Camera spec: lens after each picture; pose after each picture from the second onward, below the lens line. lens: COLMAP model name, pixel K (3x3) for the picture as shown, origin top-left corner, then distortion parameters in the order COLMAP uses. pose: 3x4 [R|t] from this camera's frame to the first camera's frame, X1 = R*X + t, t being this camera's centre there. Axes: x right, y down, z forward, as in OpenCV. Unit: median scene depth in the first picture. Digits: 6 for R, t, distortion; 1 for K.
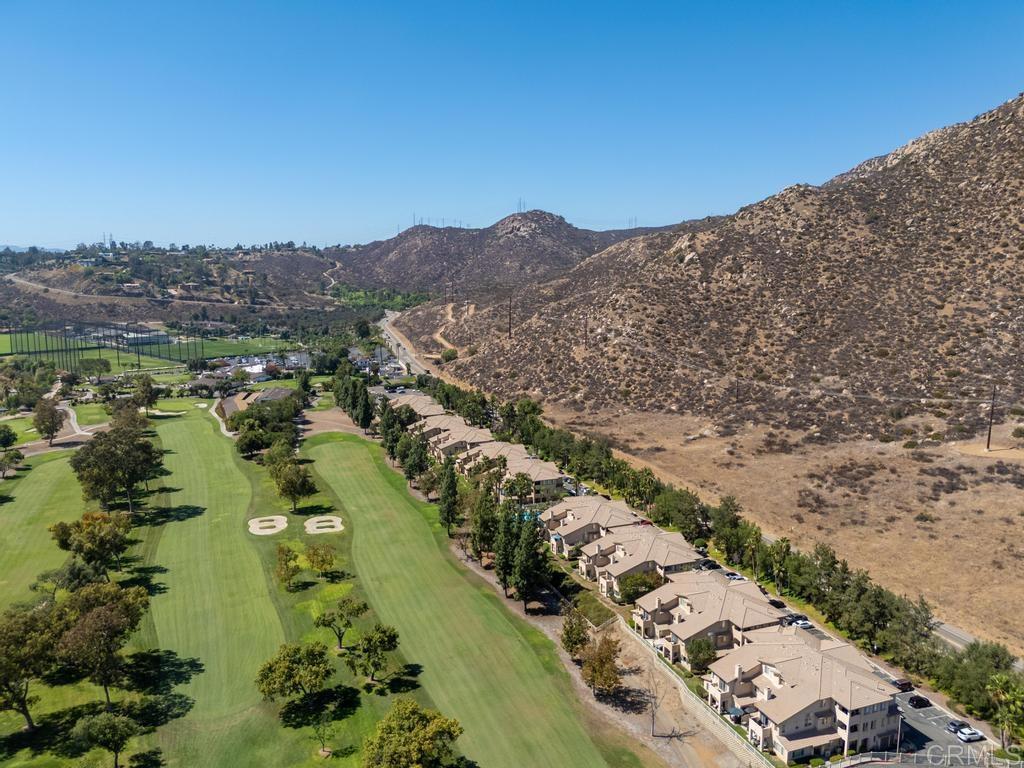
lens RADIAL K [[760.0, 0, 510.1], [0, 760.0, 380.7], [0, 0, 1]] dist [0.067817, -0.061848]
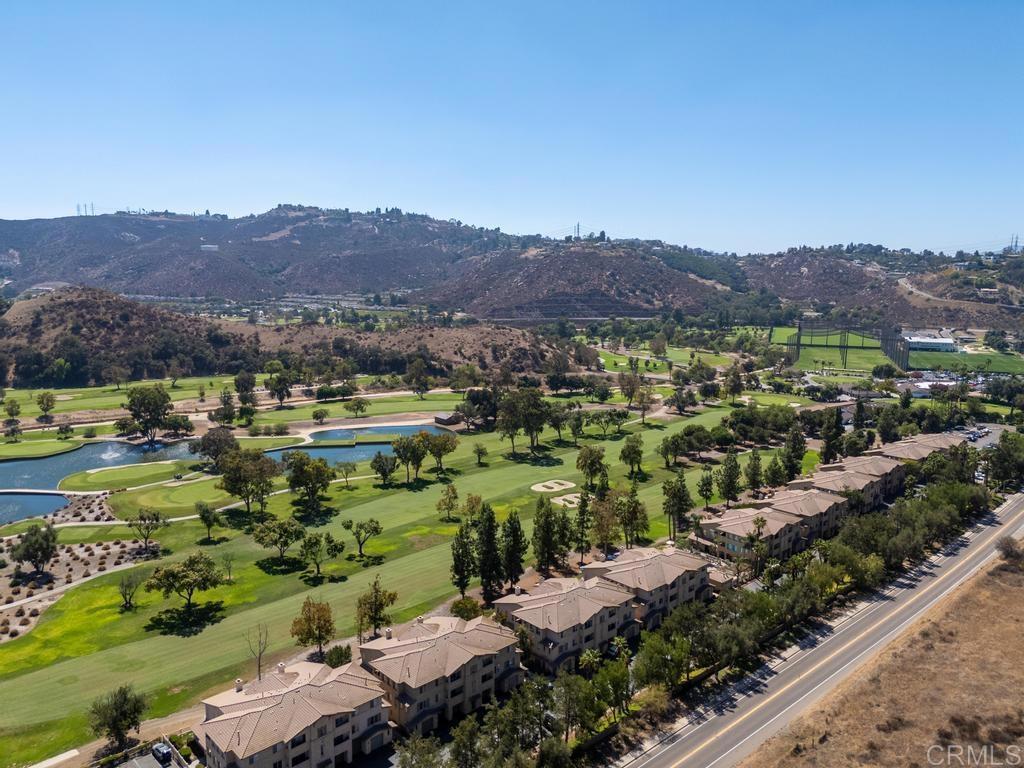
lens RADIAL K [[760.0, 0, 517.2], [0, 760.0, 384.2], [0, 0, 1]] dist [0.067817, -0.061848]
pose [[0.376611, 0.150761, -0.914022, 0.410217], [-0.152252, 0.983325, 0.099458, -0.042267], [0.913774, 0.101705, 0.393284, 0.276590]]
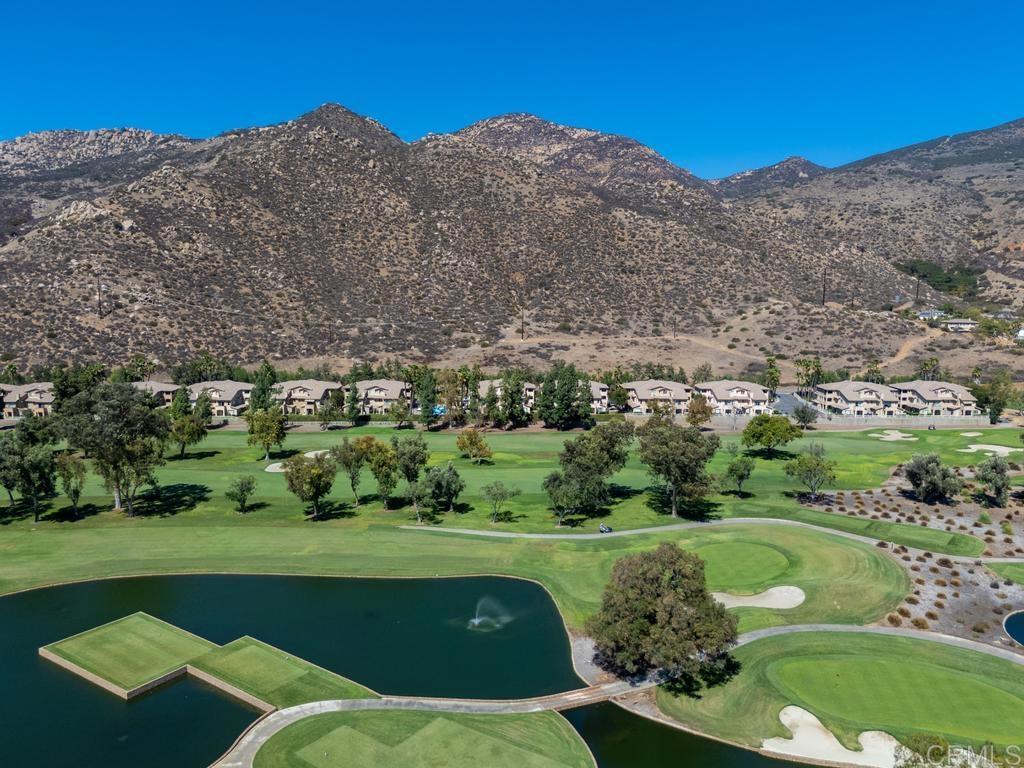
lens RADIAL K [[760.0, 0, 506.2], [0, 760.0, 393.0], [0, 0, 1]] dist [0.067817, -0.061848]
pose [[0.363756, -0.128731, 0.922556, -0.602477], [0.136974, 0.987030, 0.083720, 0.036793], [-0.921368, 0.095913, 0.376671, 0.252249]]
